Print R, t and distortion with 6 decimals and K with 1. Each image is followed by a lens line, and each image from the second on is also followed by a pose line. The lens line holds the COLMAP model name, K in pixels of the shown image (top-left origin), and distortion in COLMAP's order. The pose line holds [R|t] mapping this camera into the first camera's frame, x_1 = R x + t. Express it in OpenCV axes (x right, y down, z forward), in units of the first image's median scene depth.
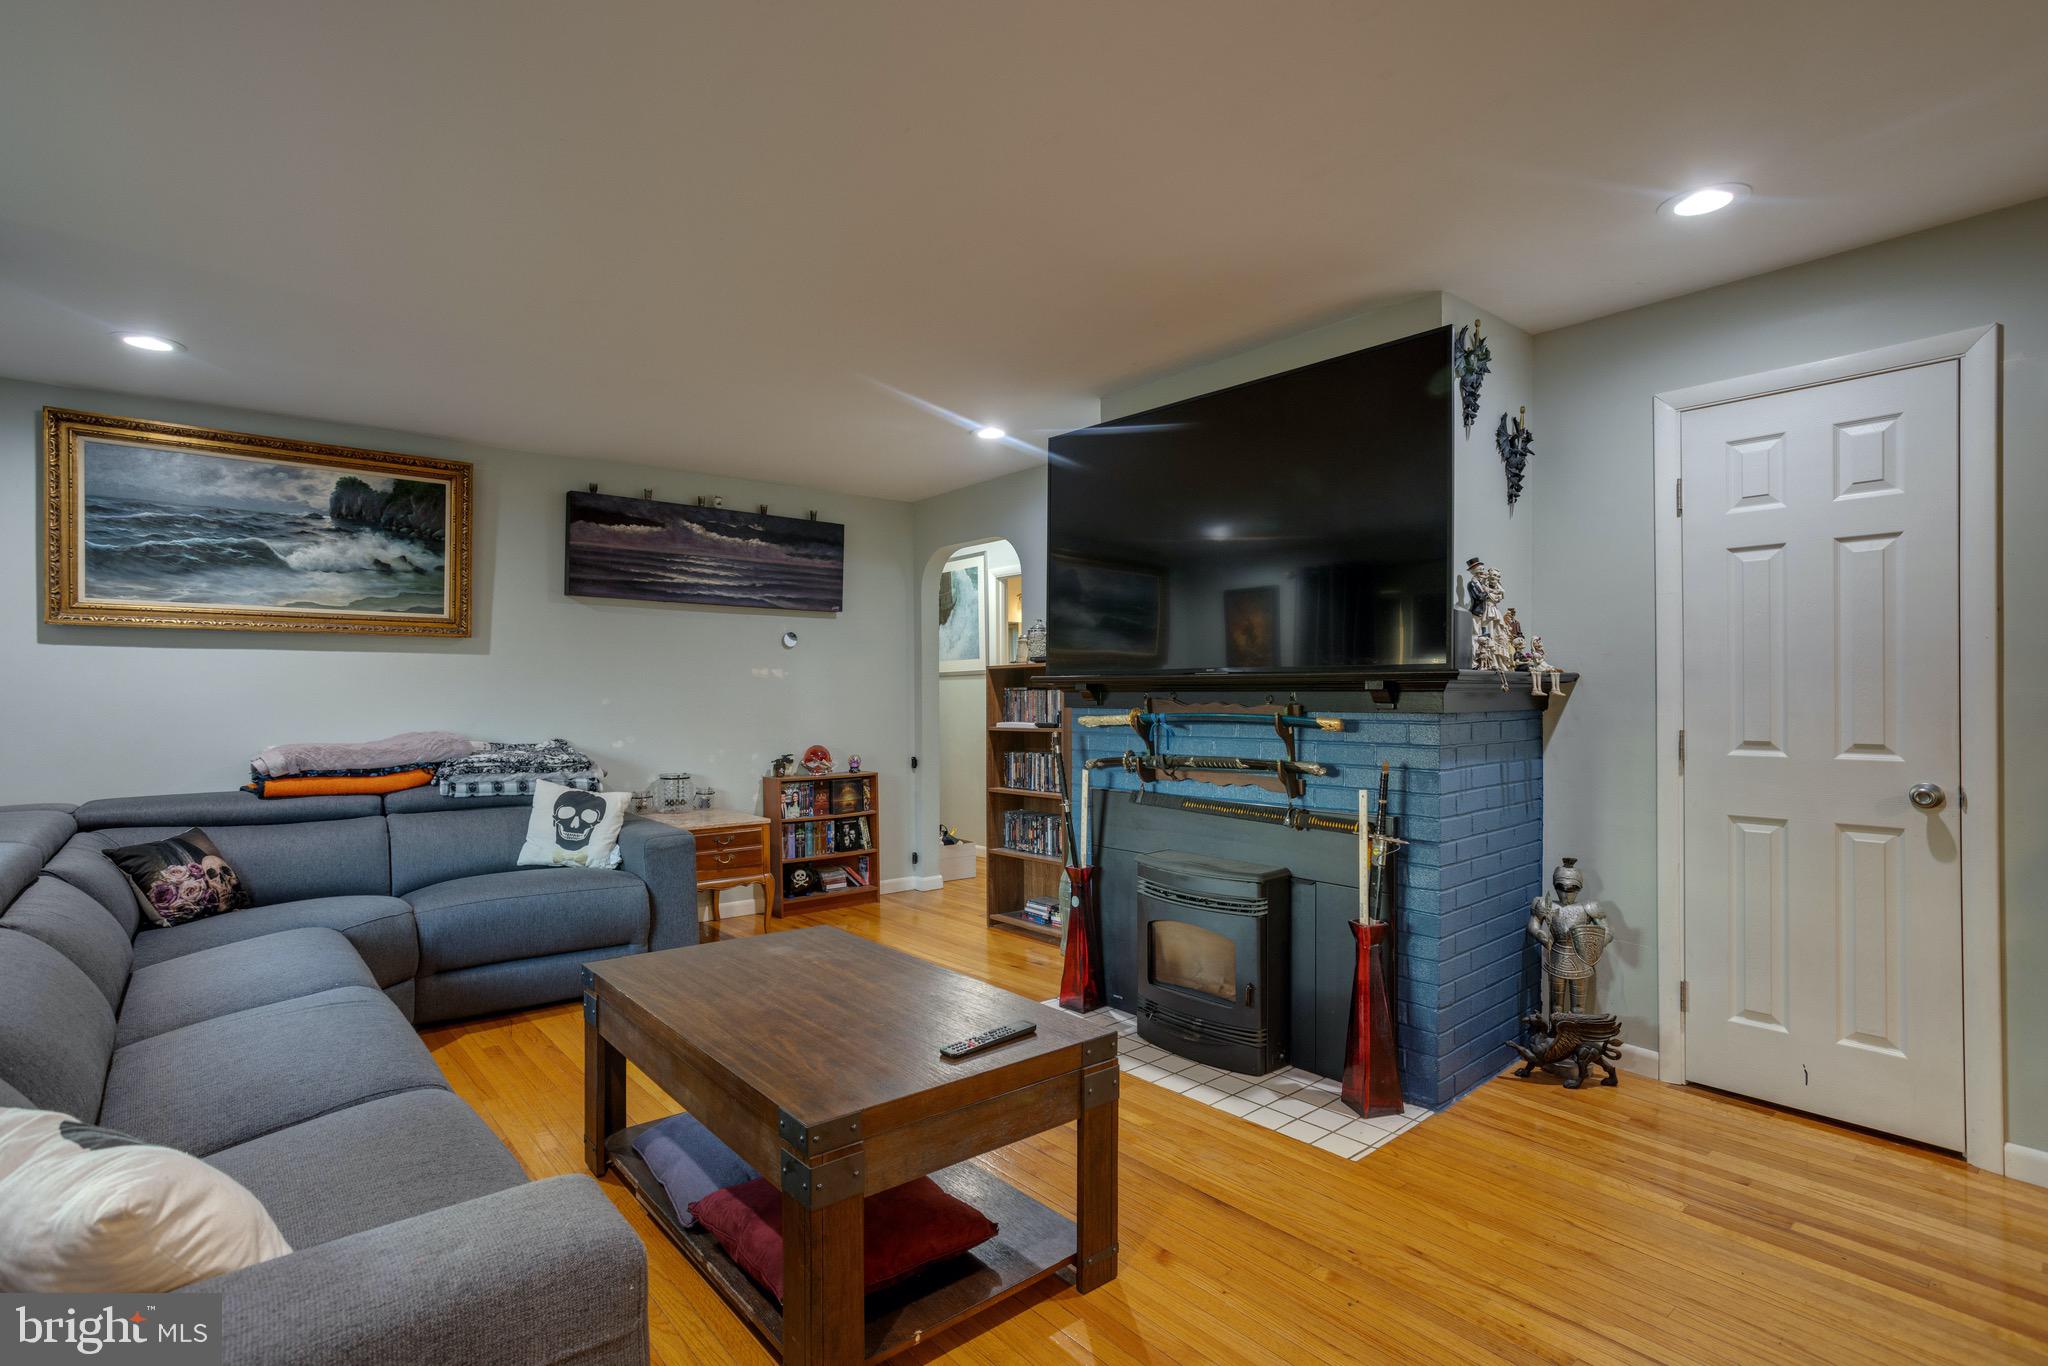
lens RADIAL K [[1003.3, 0, 1031.1], [0, 1003.3, 689.5], [0, 0, 1]] dist [-0.006457, 0.003380]
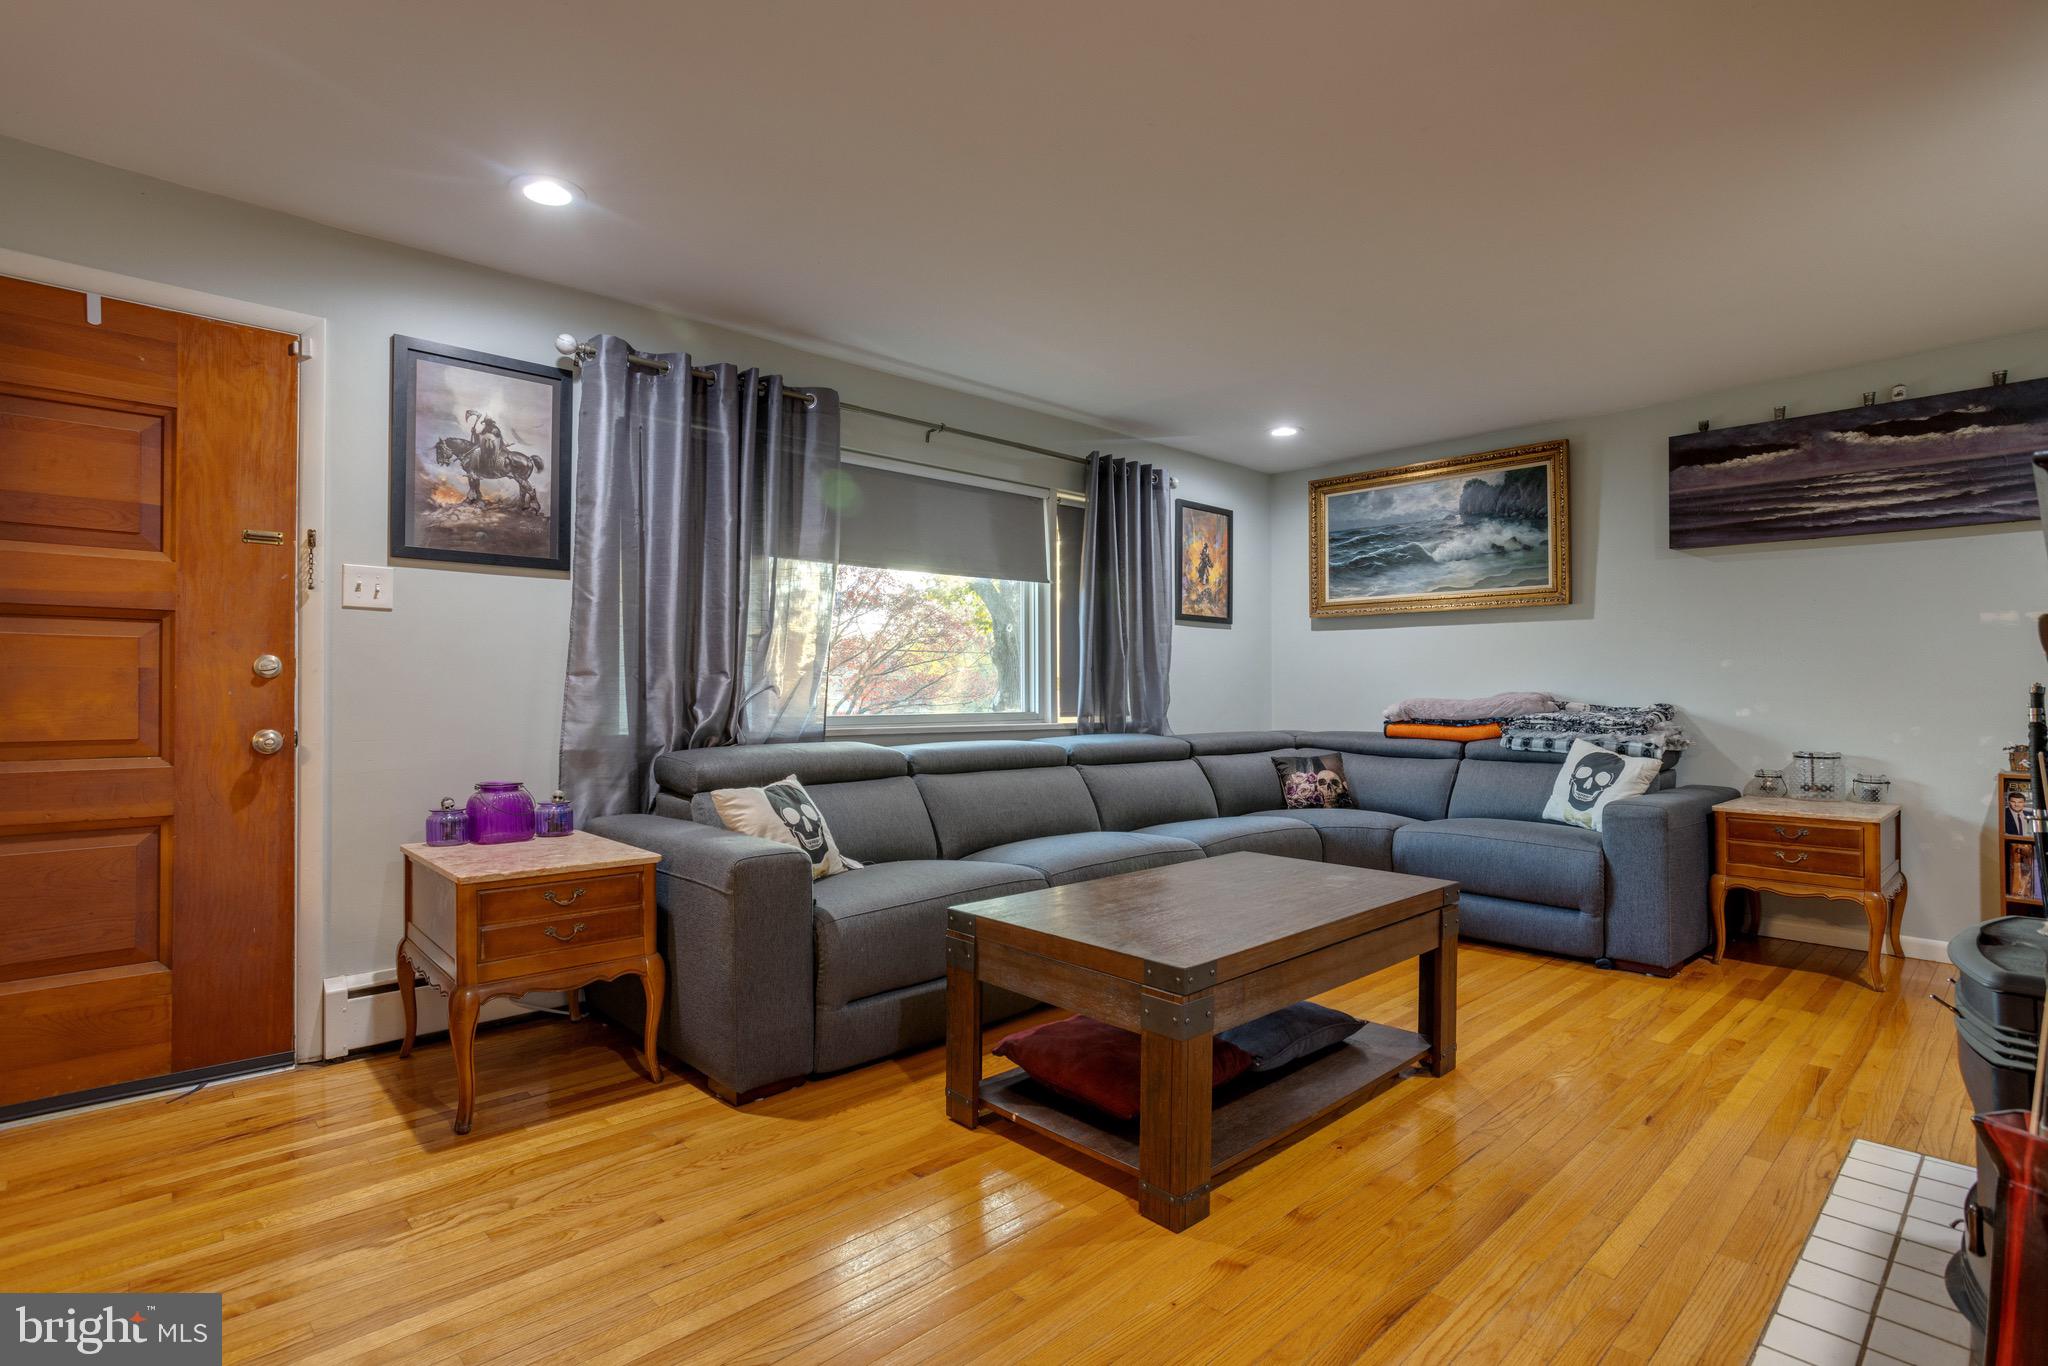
lens RADIAL K [[1003.3, 0, 1029.2], [0, 1003.3, 683.7], [0, 0, 1]] dist [-0.006457, 0.003380]
pose [[0.060826, -0.006656, -0.998126, 0.488948], [0.001630, 0.999977, -0.006569, 0.040867], [0.998147, -0.001227, 0.060836, 0.396195]]
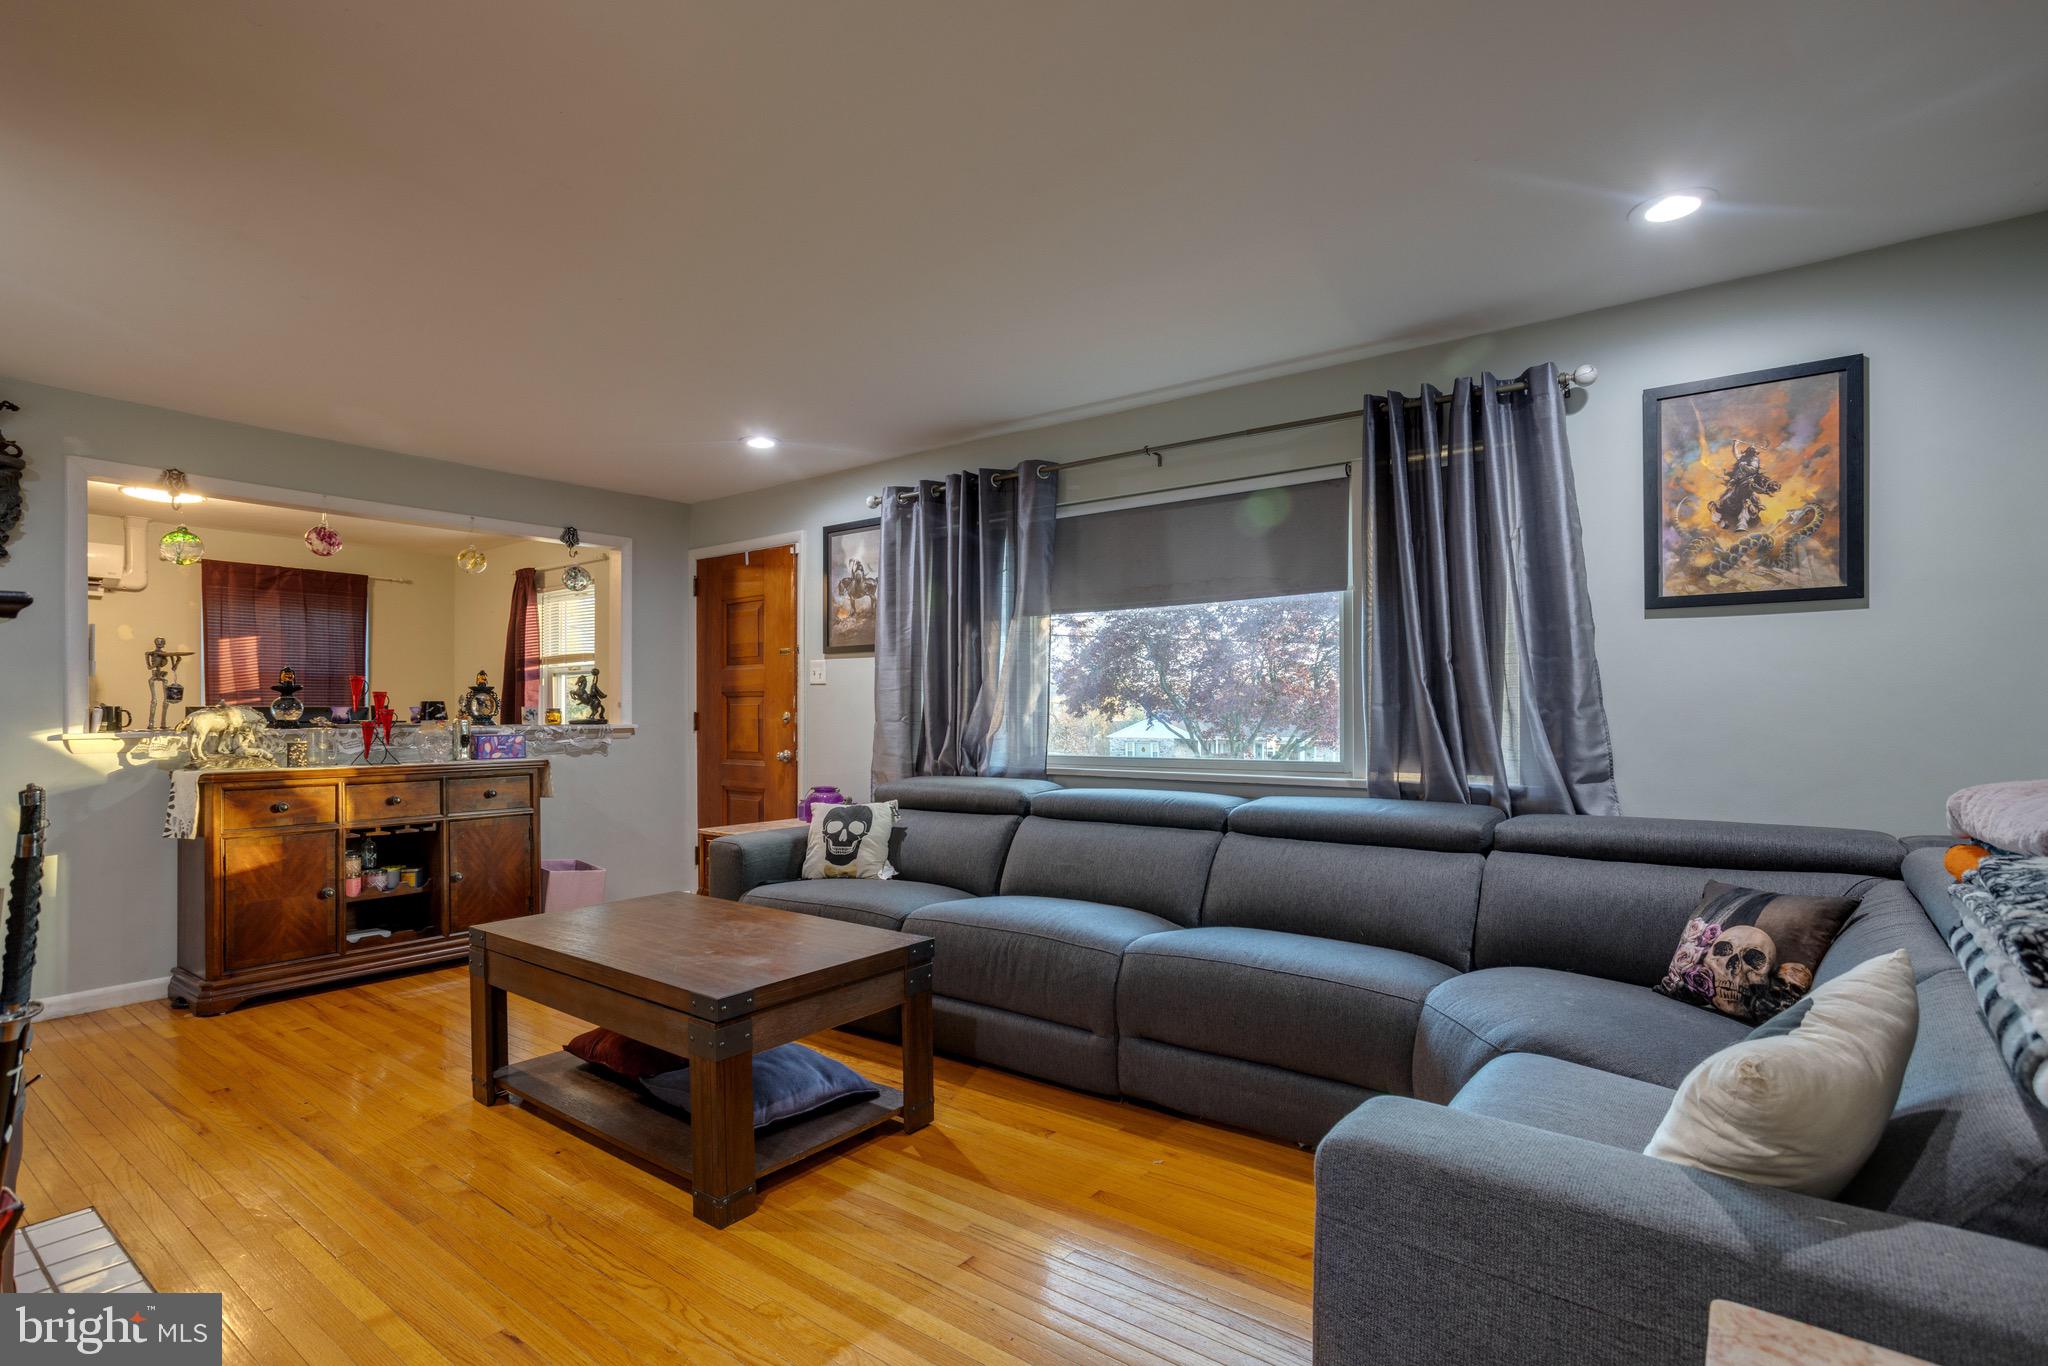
lens RADIAL K [[1003.3, 0, 999.2], [0, 1003.3, 710.6], [0, 0, 1]] dist [-0.006457, 0.003380]
pose [[-0.975833, 0.002507, -0.218504, -0.173560], [0.003709, 0.999980, -0.005090, 0.024244], [0.218487, -0.005777, -0.975823, 1.244601]]
